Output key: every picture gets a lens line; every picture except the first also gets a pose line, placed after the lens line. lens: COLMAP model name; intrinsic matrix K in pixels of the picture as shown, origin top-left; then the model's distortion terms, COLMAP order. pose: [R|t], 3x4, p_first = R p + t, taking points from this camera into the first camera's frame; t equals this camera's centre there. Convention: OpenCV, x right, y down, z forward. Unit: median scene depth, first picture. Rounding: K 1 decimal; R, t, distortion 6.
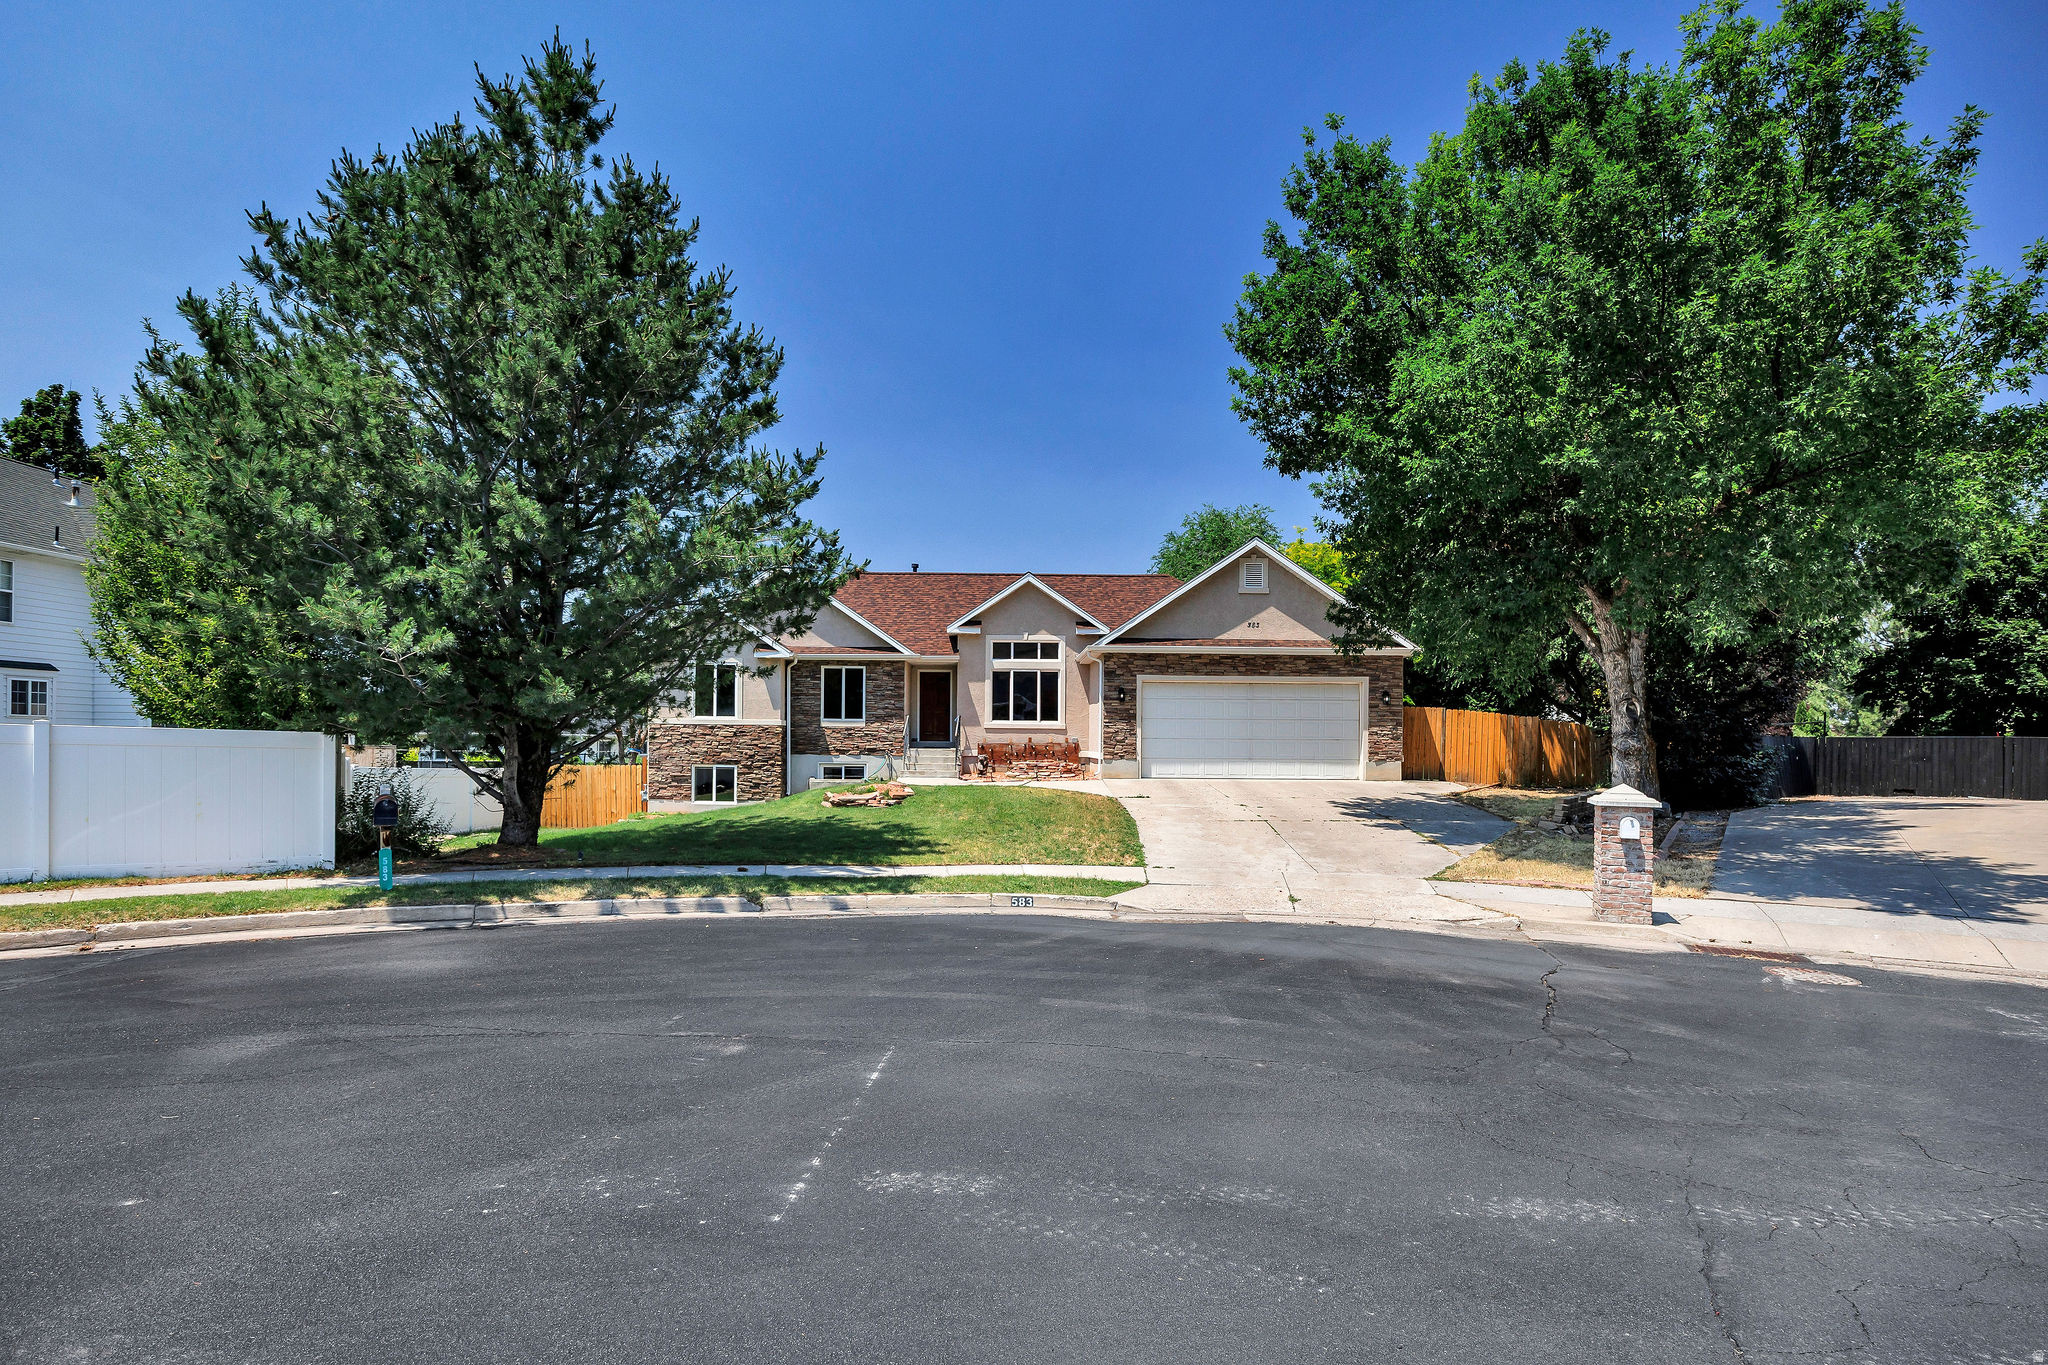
lens RADIAL K [[929.8, 0, 1023.4], [0, 929.8, 699.5], [0, 0, 1]] dist [-0.015996, 0.000059]
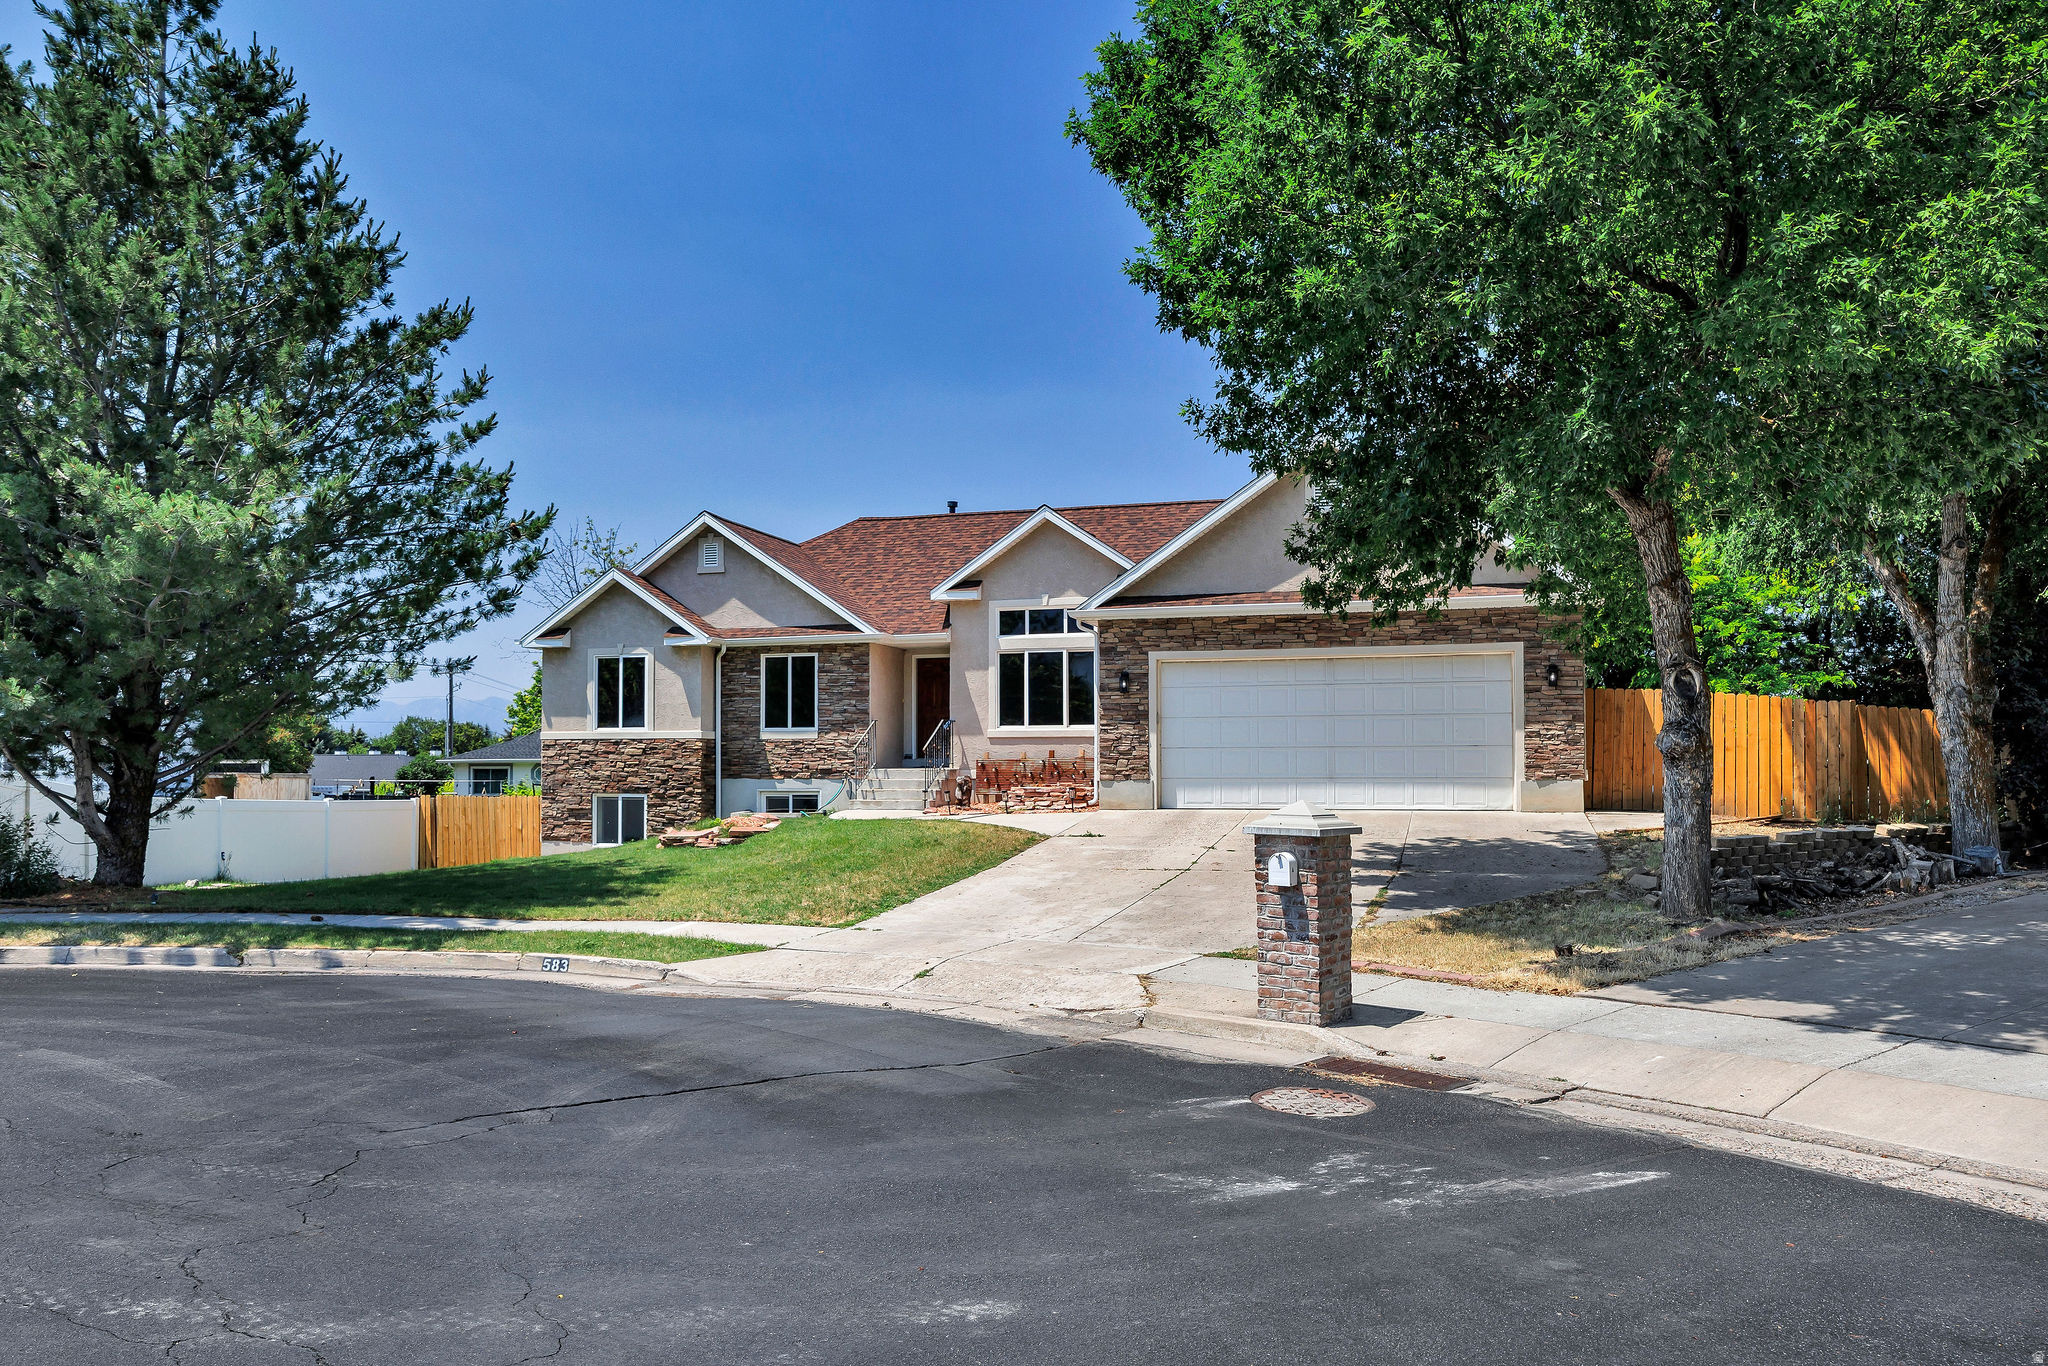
lens RADIAL K [[1430.1, 0, 1024.0], [0, 1430.1, 673.7], [0, 0, 1]] dist [0.003776, -0.002391]
pose [[0.958571, -0.029911, -0.283279, 0.290752], [0.024450, 0.999441, -0.022793, 0.008852], [0.283803, 0.014922, 0.958767, 0.003556]]
